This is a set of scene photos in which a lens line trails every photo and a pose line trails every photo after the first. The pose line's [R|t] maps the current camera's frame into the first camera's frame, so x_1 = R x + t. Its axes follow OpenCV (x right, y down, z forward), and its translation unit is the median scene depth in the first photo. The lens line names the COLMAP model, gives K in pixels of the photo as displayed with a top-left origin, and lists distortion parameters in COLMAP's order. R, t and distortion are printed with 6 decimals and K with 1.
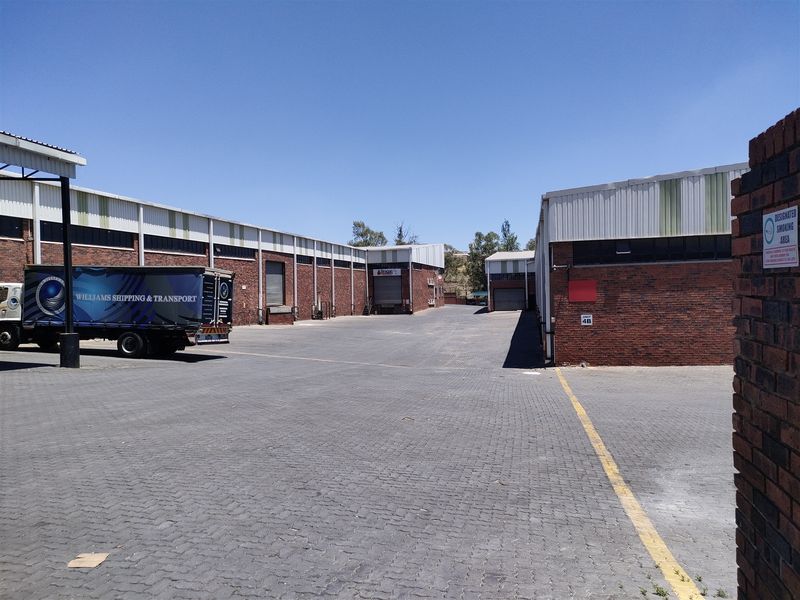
lens RADIAL K [[553.9, 0, 423.4], [0, 553.9, 288.2], [0, 0, 1]] dist [0.059726, -0.050620]
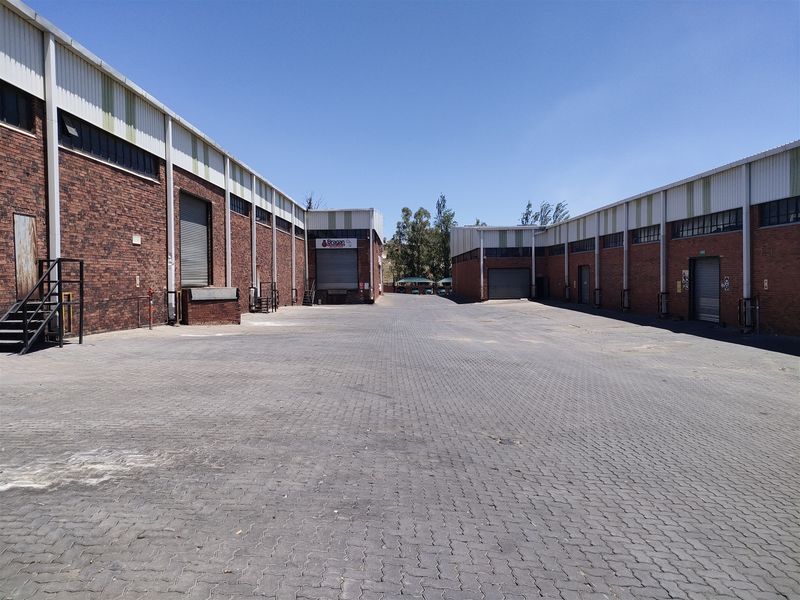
lens RADIAL K [[553.9, 0, 423.4], [0, 553.9, 288.2], [0, 0, 1]] dist [0.059726, -0.050620]
pose [[0.974687, 0.006187, 0.223487, -0.152411], [-0.009944, 0.999827, 0.015692, 0.020224], [-0.223351, -0.017517, 0.974581, 0.396966]]
